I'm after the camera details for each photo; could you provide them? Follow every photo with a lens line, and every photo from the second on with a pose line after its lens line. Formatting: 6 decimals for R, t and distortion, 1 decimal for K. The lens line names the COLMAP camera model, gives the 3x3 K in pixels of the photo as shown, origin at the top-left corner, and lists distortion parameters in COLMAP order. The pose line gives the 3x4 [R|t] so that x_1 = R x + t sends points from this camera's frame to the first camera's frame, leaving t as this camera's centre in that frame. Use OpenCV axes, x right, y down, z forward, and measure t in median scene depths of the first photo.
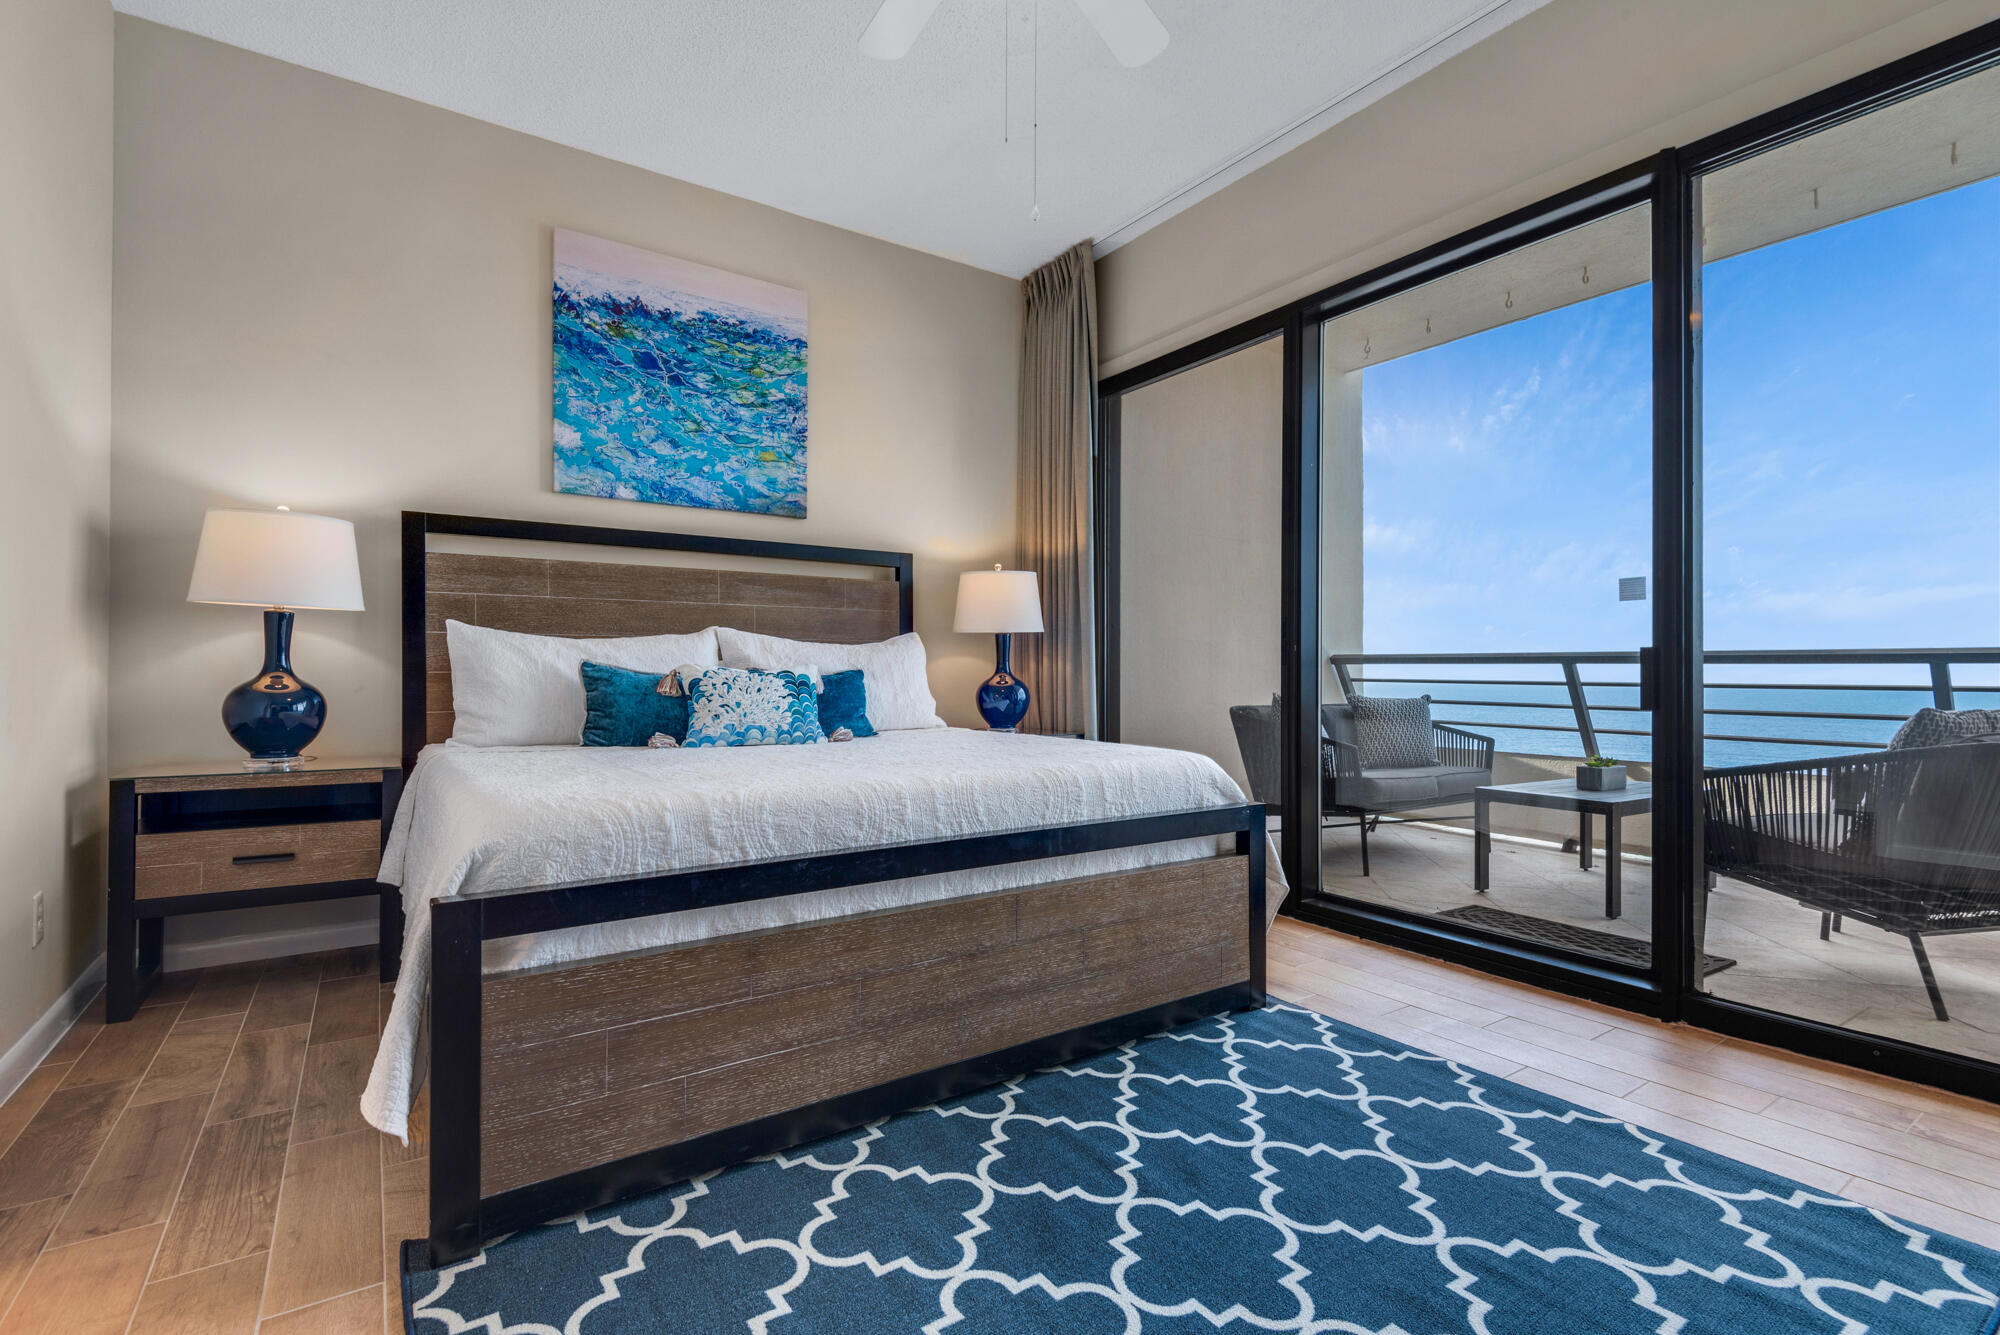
lens RADIAL K [[920.6, 0, 1019.6], [0, 920.6, 660.4], [0, 0, 1]] dist [0.020160, -0.011713]
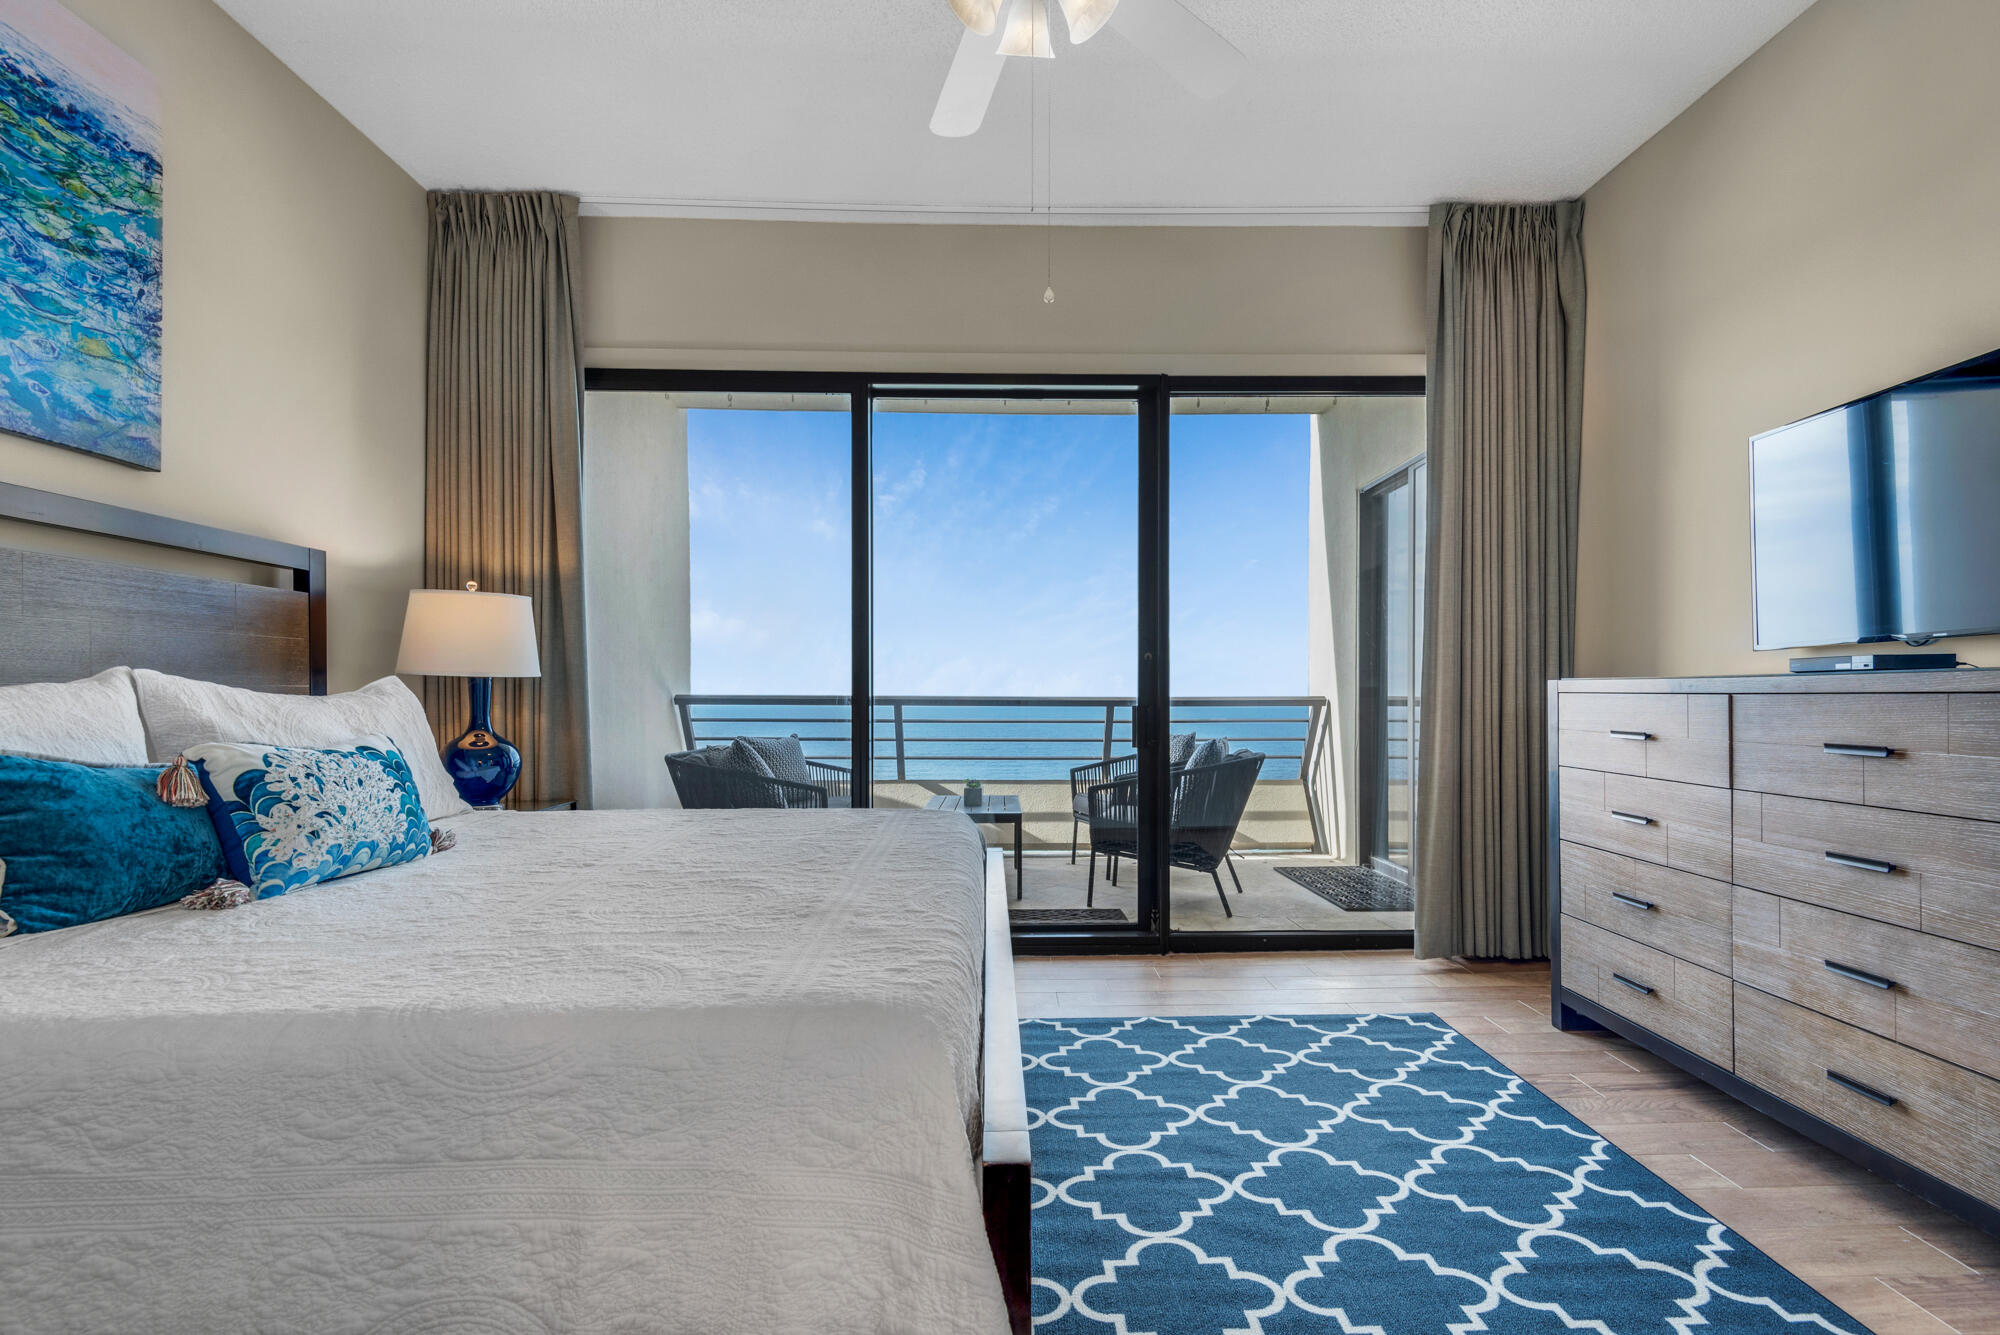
lens RADIAL K [[920.6, 0, 1025.2], [0, 920.6, 691.0], [0, 0, 1]] dist [0.020160, -0.011713]
pose [[0.544434, 0.003458, 0.838797, -0.480310], [-0.010822, 0.999937, 0.002903, -0.029113], [-0.838734, -0.010658, 0.544437, 0.266146]]
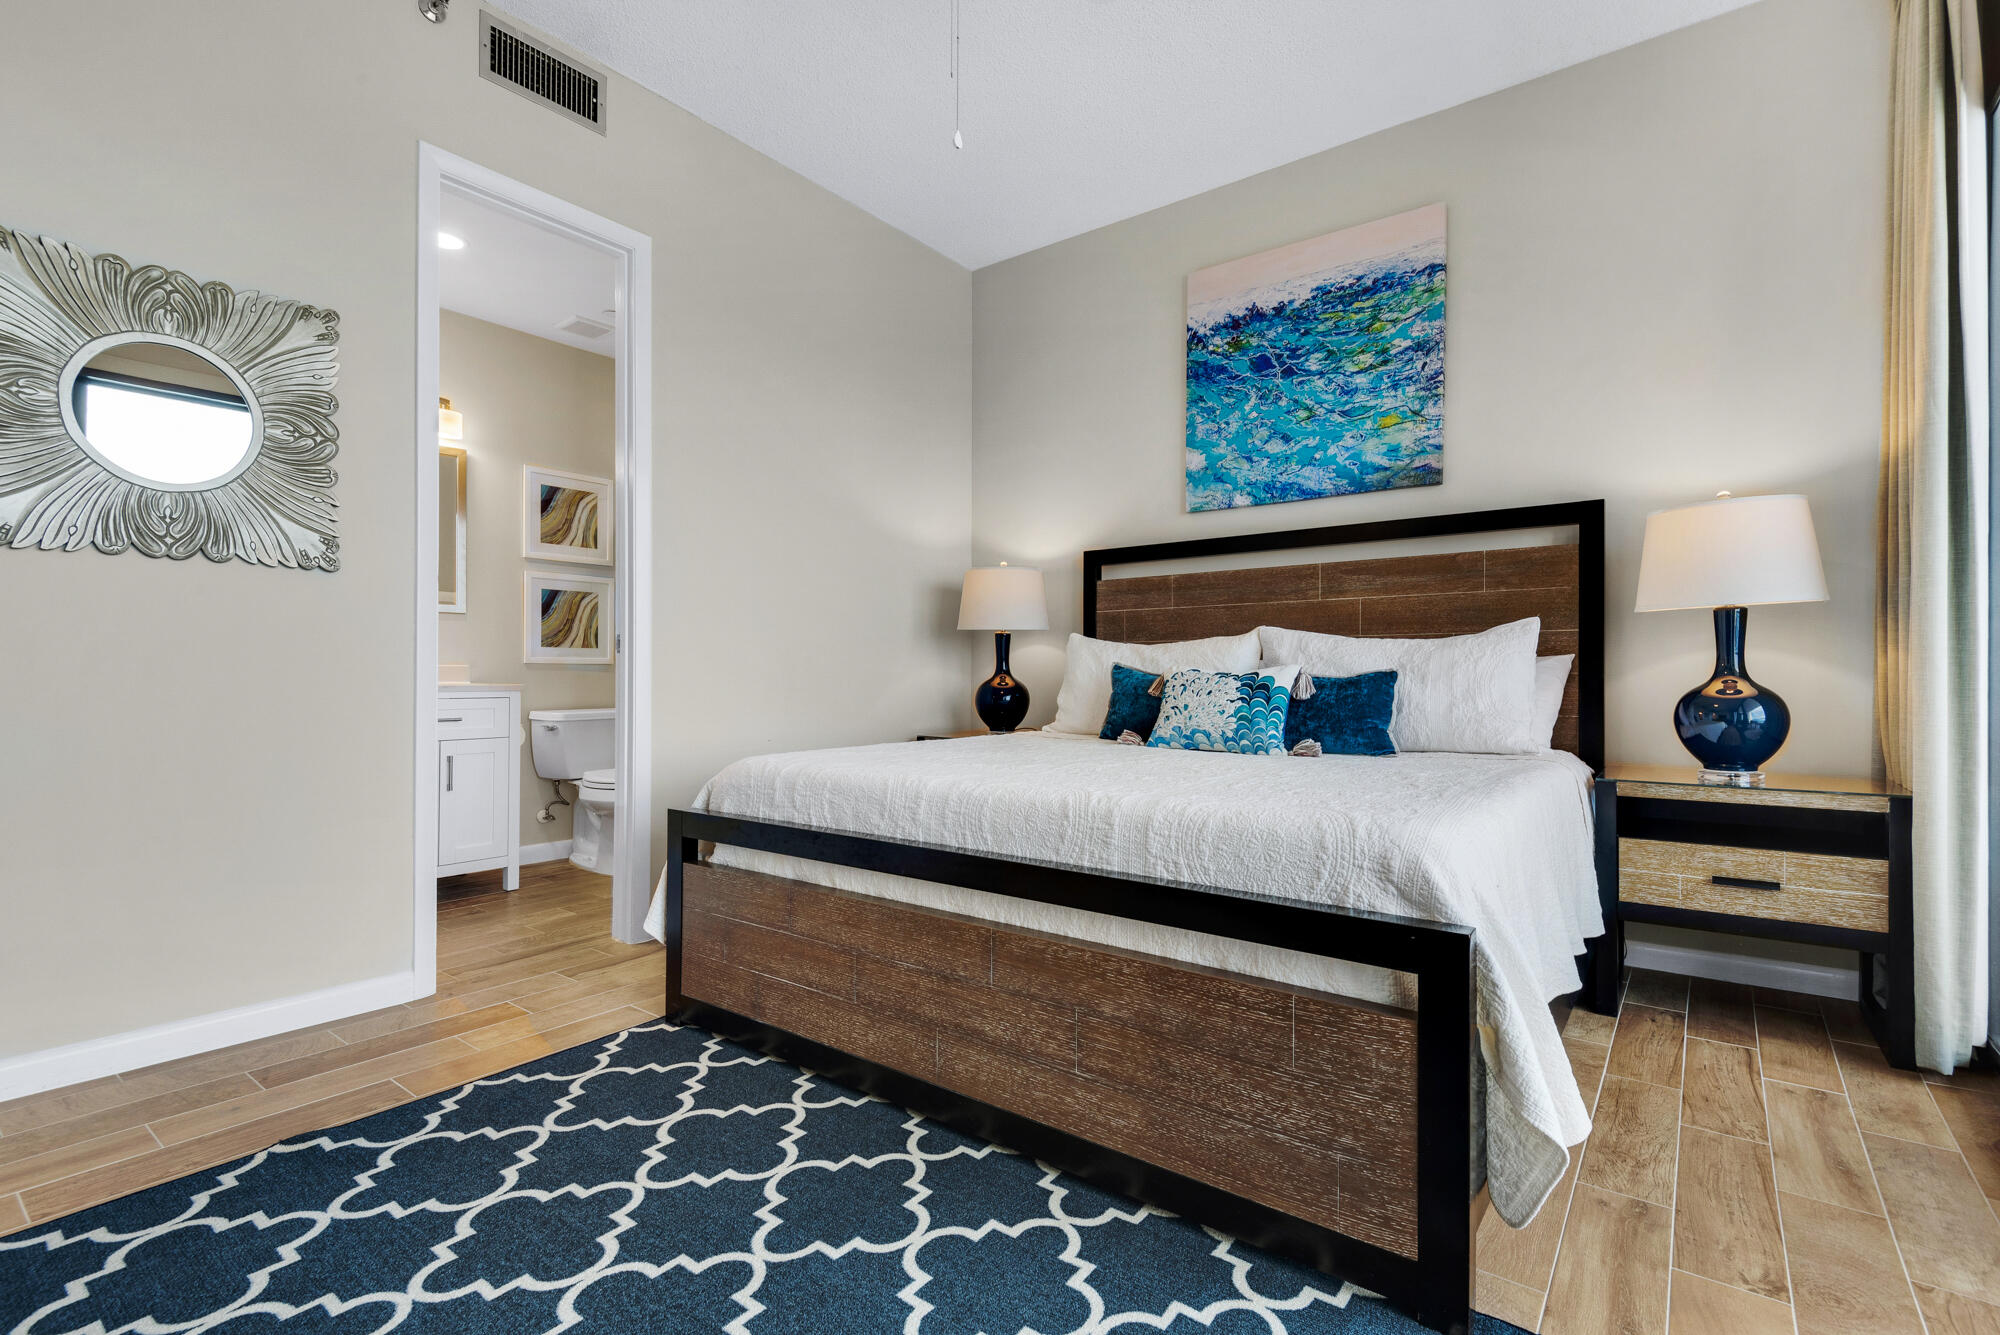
lens RADIAL K [[920.6, 0, 993.8], [0, 920.6, 670.0], [0, 0, 1]] dist [0.020160, -0.011713]
pose [[0.294013, -0.007067, -0.955775, 0.482686], [0.012186, 0.999919, -0.003645, 0.008315], [0.955724, -0.010576, 0.294075, 0.441335]]
